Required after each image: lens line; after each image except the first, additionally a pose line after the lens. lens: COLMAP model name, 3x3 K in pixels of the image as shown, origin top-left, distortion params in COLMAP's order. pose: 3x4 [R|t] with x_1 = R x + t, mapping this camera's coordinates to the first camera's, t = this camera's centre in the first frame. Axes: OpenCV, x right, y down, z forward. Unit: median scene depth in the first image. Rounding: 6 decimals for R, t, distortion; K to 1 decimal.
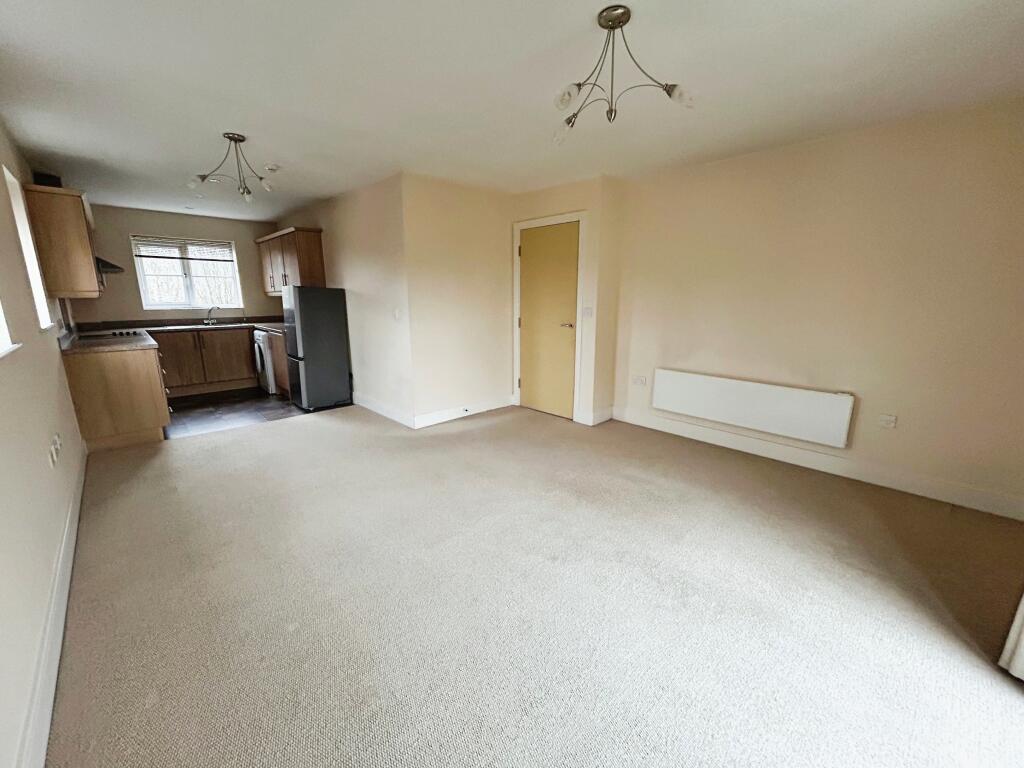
lens RADIAL K [[405.8, 0, 508.8], [0, 405.8, 379.0], [0, 0, 1]] dist [-0.001229, -0.000055]
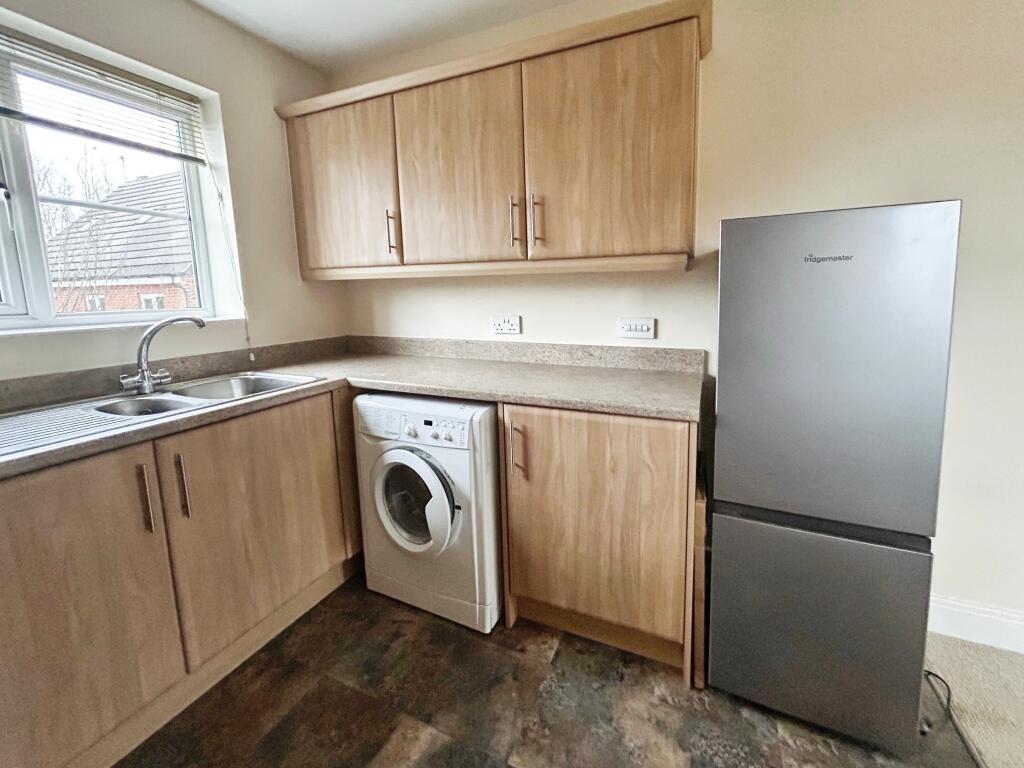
lens RADIAL K [[424.6, 0, 513.5], [0, 424.6, 344.5], [0, 0, 1]] dist [-0.000199, 0.000071]
pose [[0.930660, -0.059237, 0.361059, -0.629992], [0.088992, 0.993821, -0.066333, -0.126700], [-0.354898, 0.093865, 0.930181, 0.686267]]
